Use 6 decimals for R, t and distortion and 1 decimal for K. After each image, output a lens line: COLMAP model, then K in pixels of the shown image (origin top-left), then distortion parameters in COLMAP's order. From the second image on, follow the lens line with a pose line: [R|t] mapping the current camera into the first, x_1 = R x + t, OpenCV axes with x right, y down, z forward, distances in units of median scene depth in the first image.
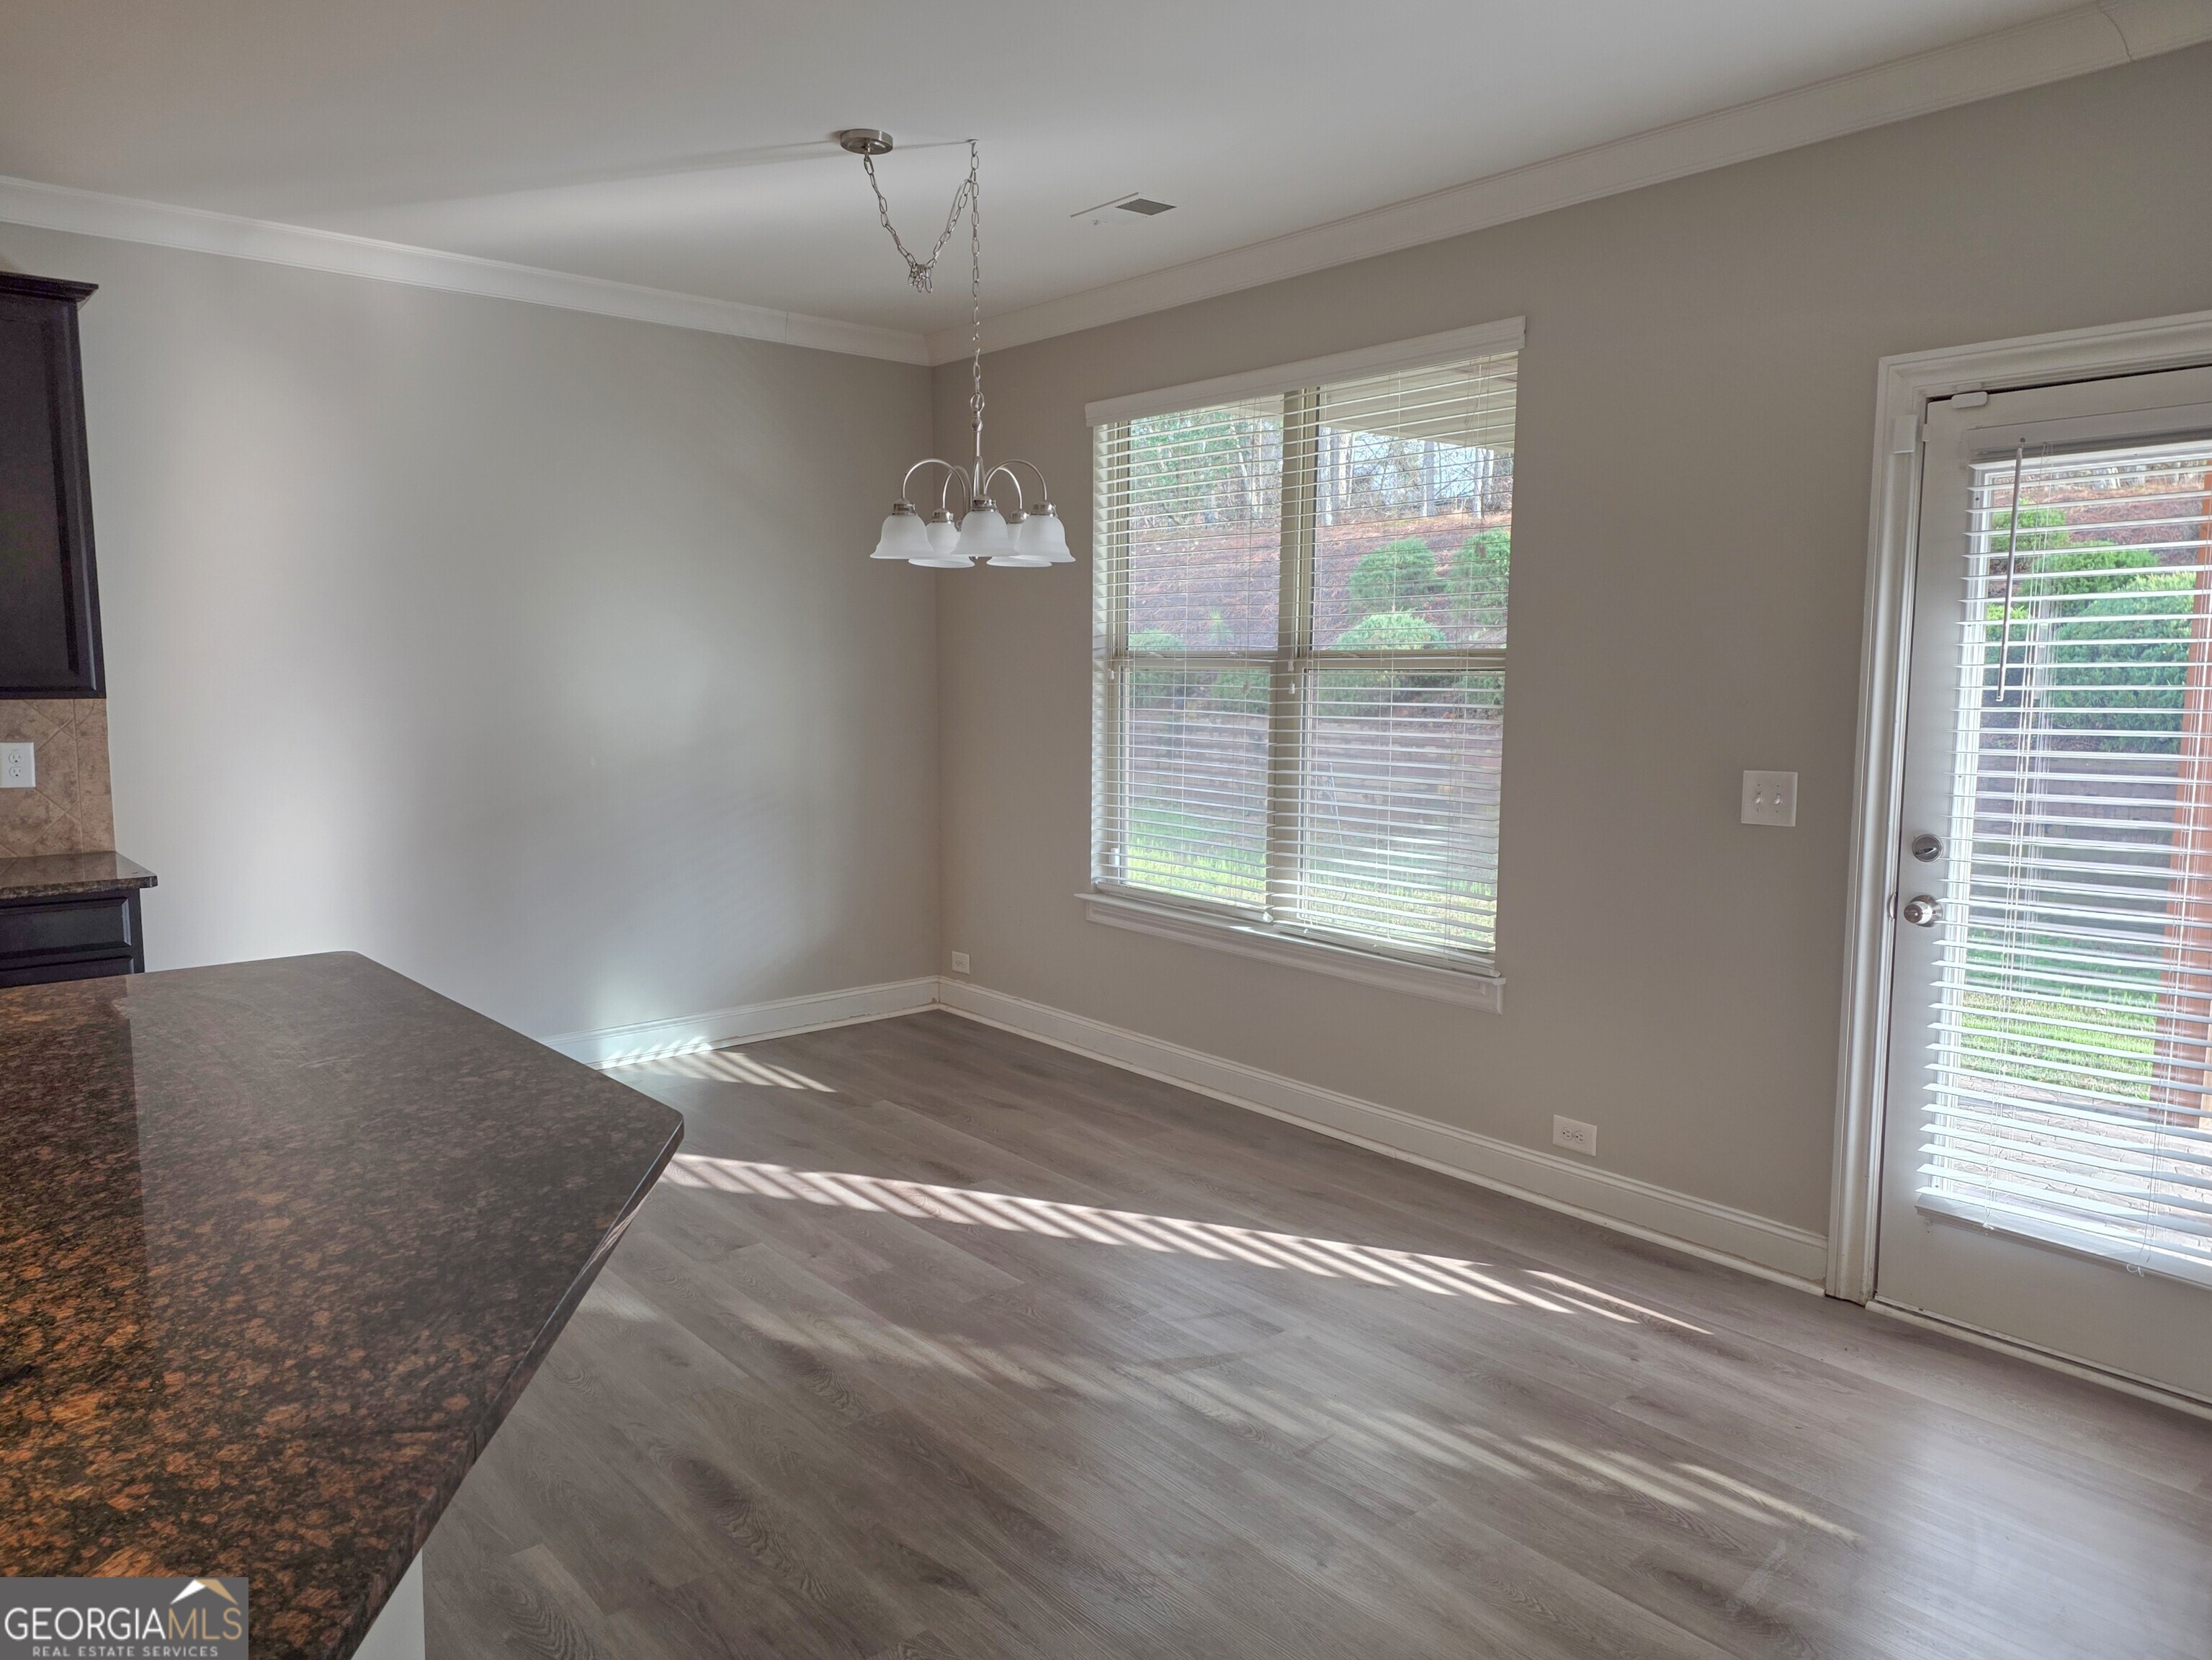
lens RADIAL K [[1470.0, 0, 1130.3], [0, 1470.0, 864.8], [0, 0, 1]] dist [0.087268, -0.065890]
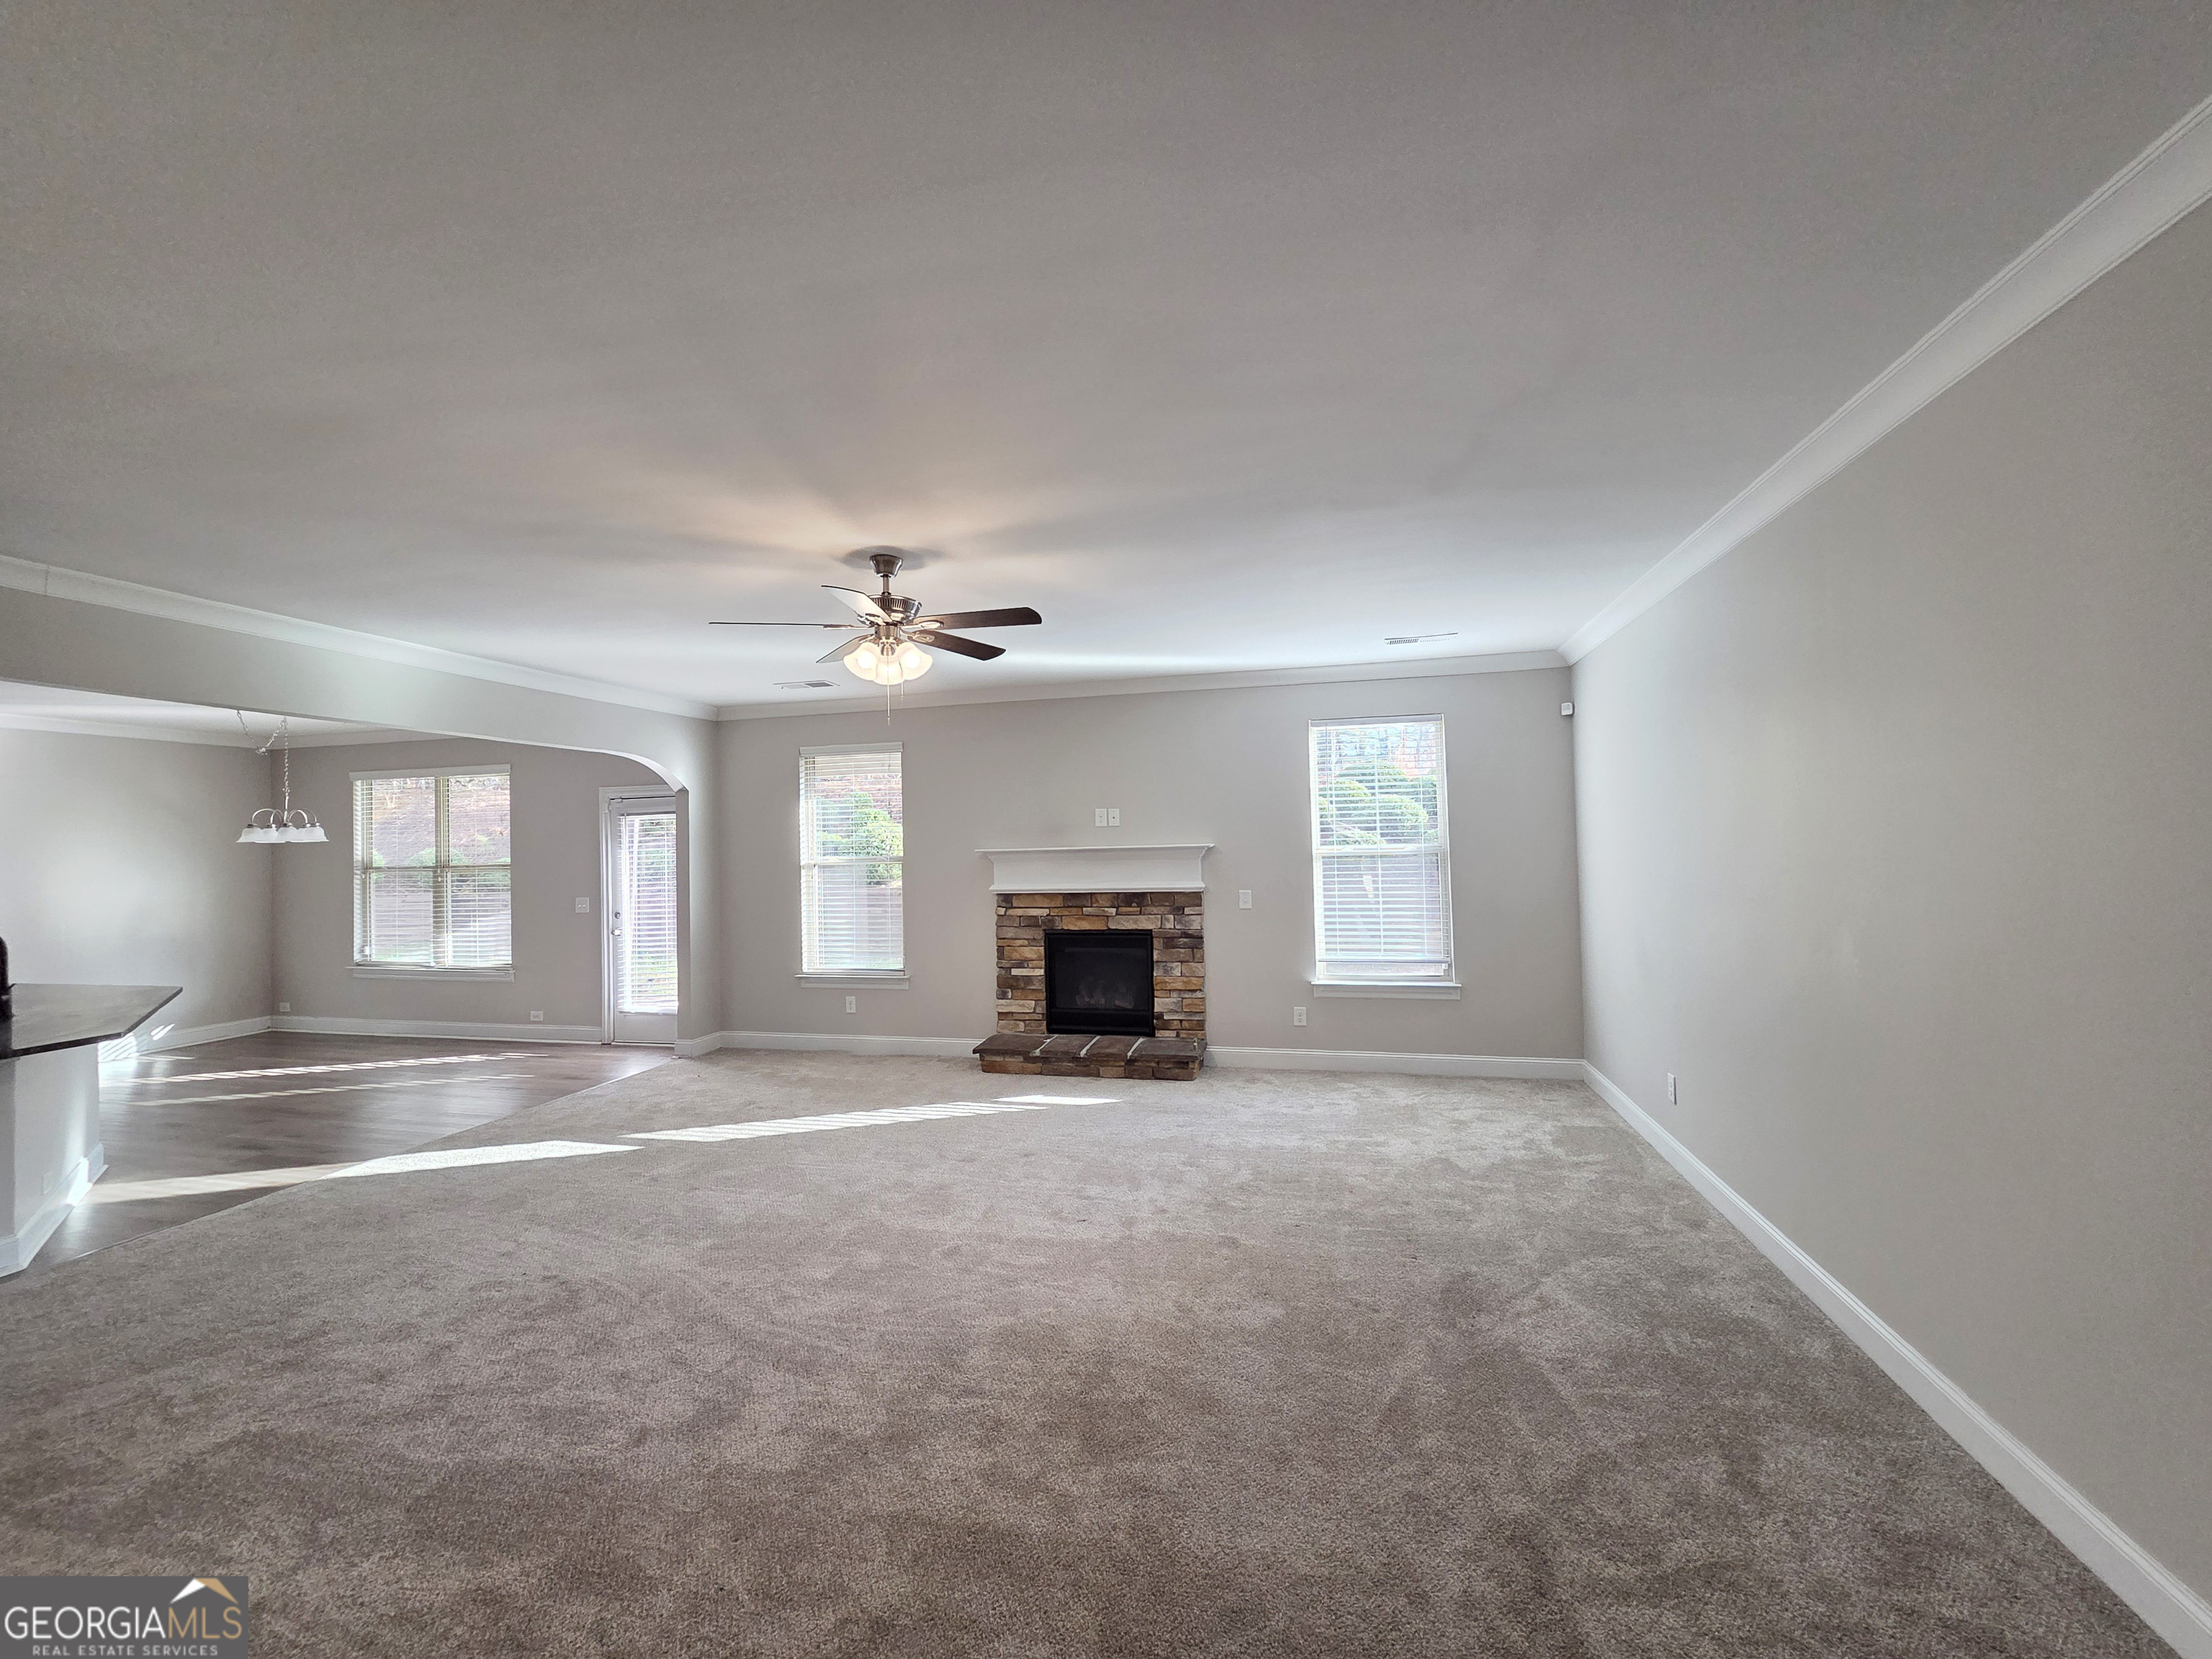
lens RADIAL K [[908.4, 0, 1105.2], [0, 908.4, 823.4], [0, 0, 1]] dist [0.002127, -0.001856]
pose [[0.824249, -0.014363, 0.566045, 0.188650], [0.106253, 0.985843, -0.129705, 0.144512], [-0.556169, 0.167053, 0.814107, -1.203743]]
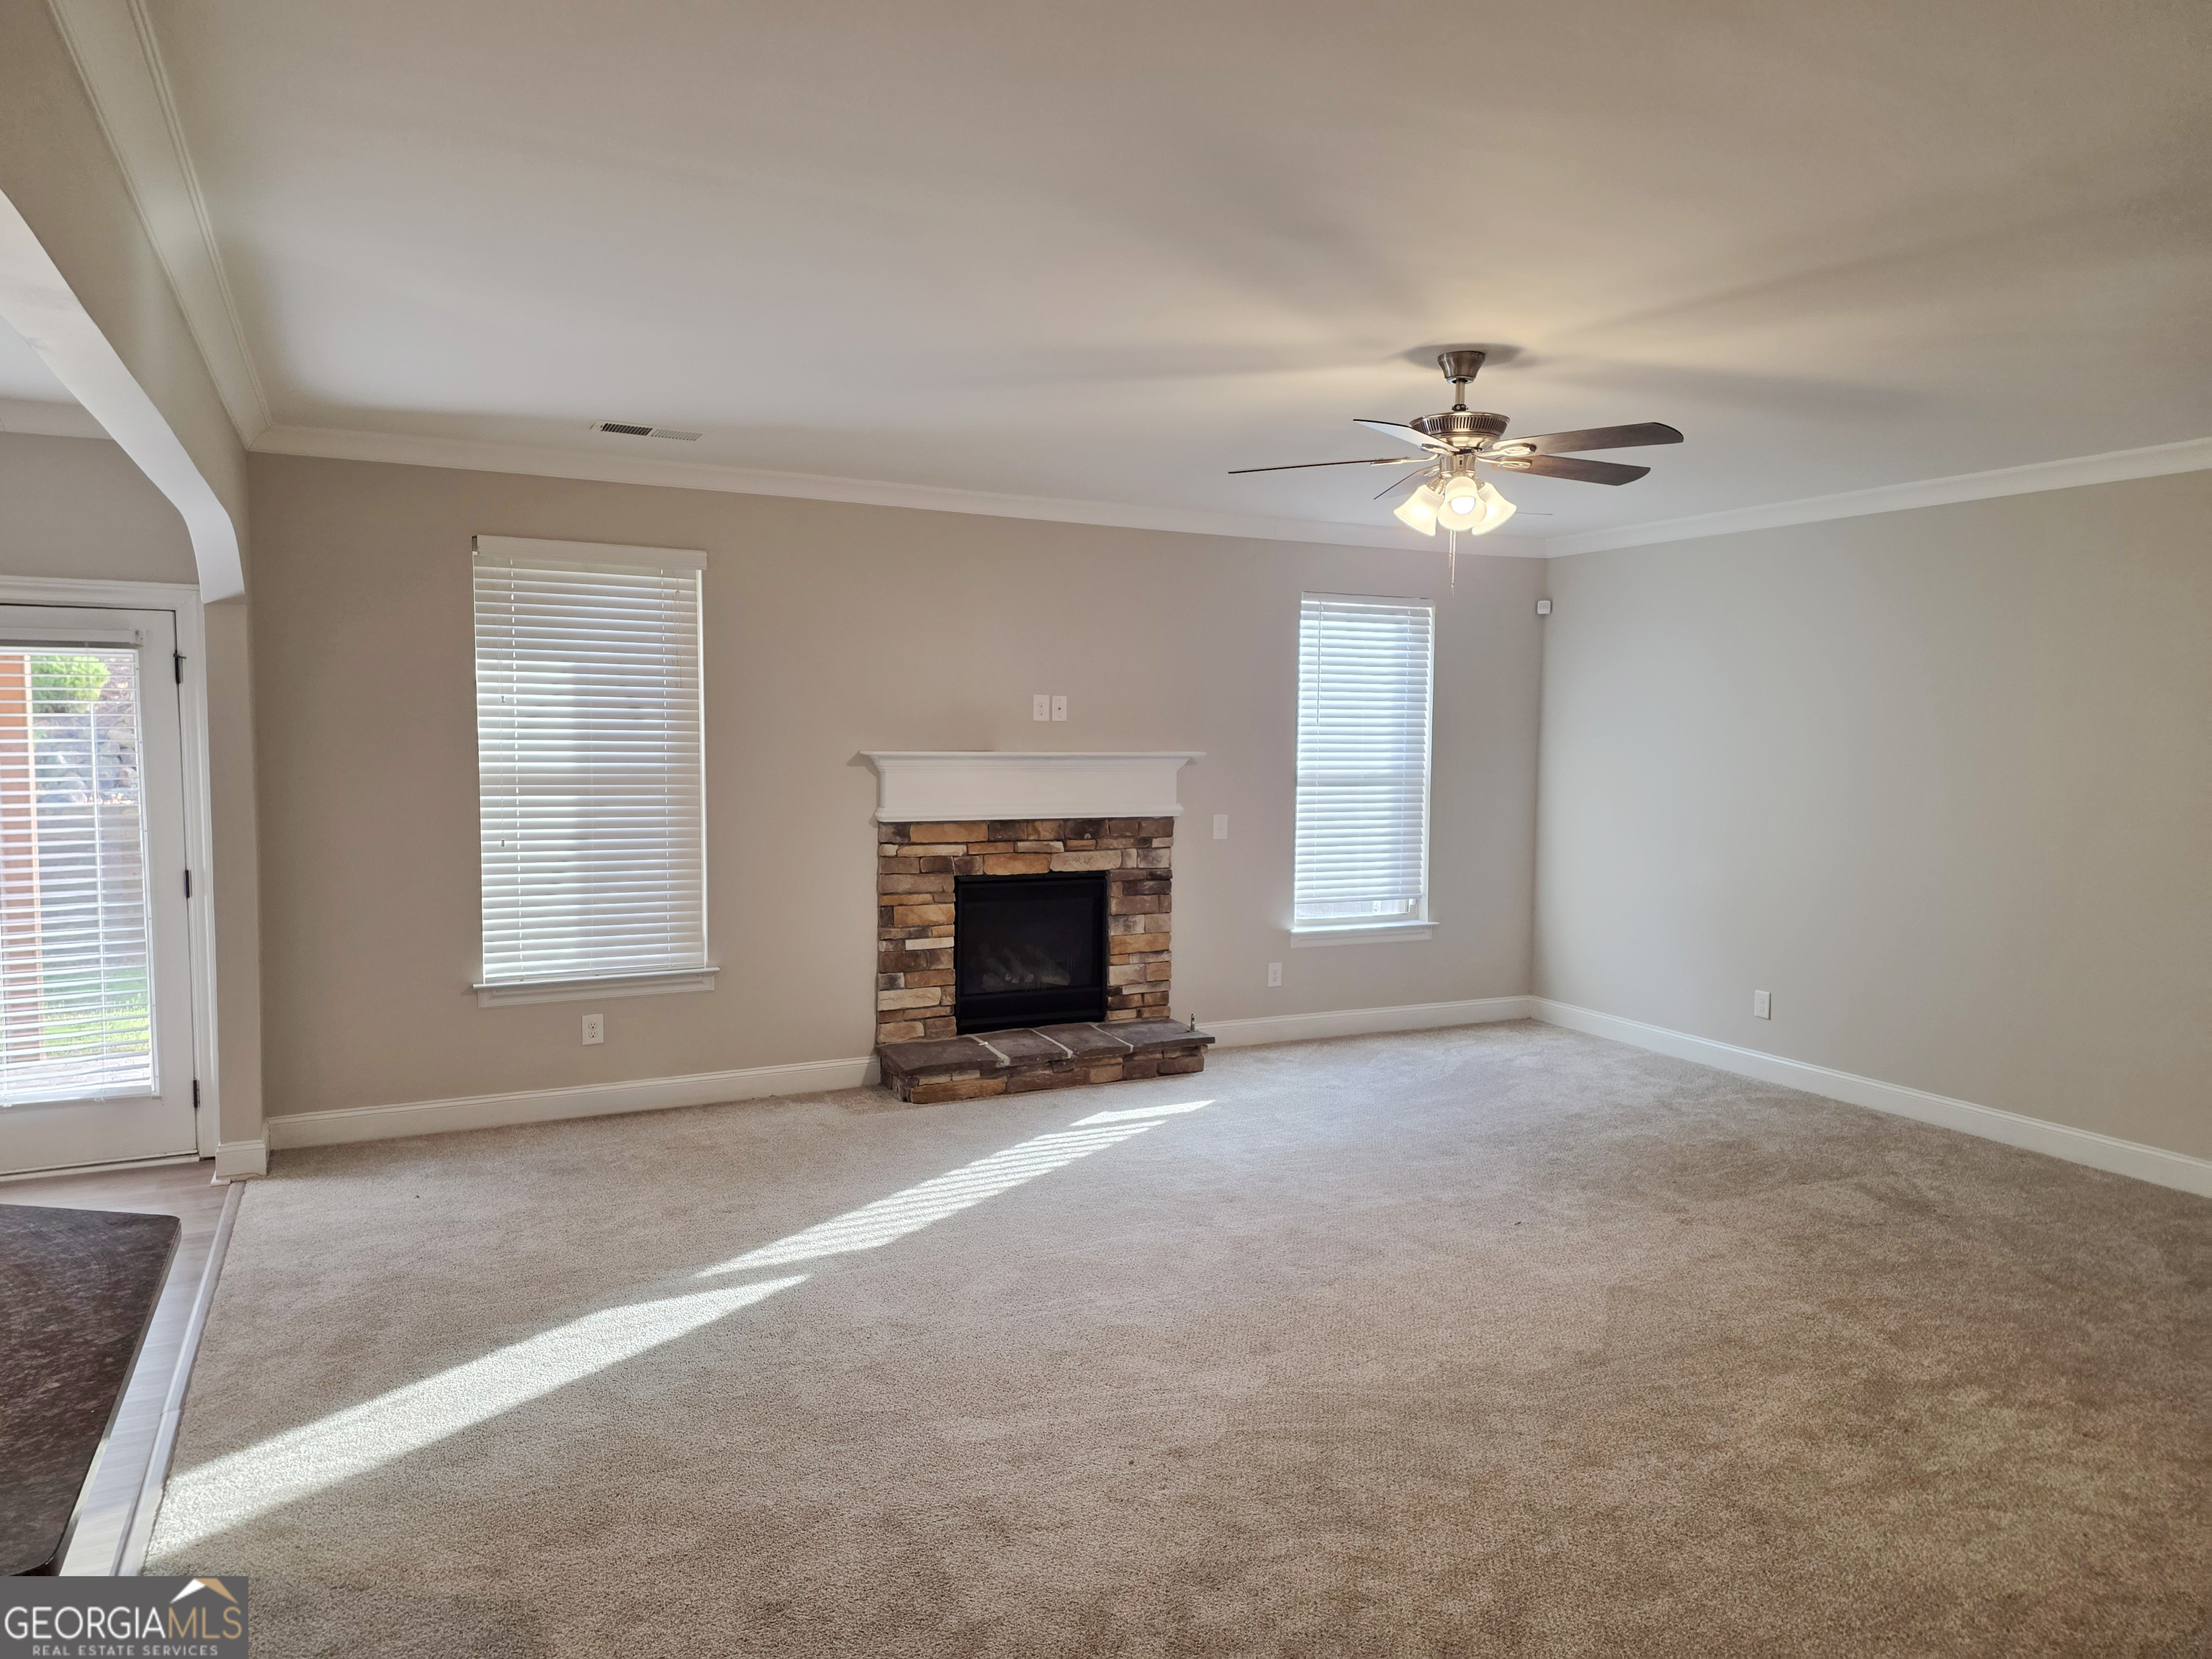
lens RADIAL K [[1469.8, 0, 1112.2], [0, 1469.8, 813.9], [0, 0, 1]] dist [0.087268, -0.065890]
pose [[0.252462, -0.069187, 0.965130, -0.520608], [0.119736, 0.992008, 0.039793, 0.001980], [-0.960170, 0.105515, 0.258729, -0.463413]]
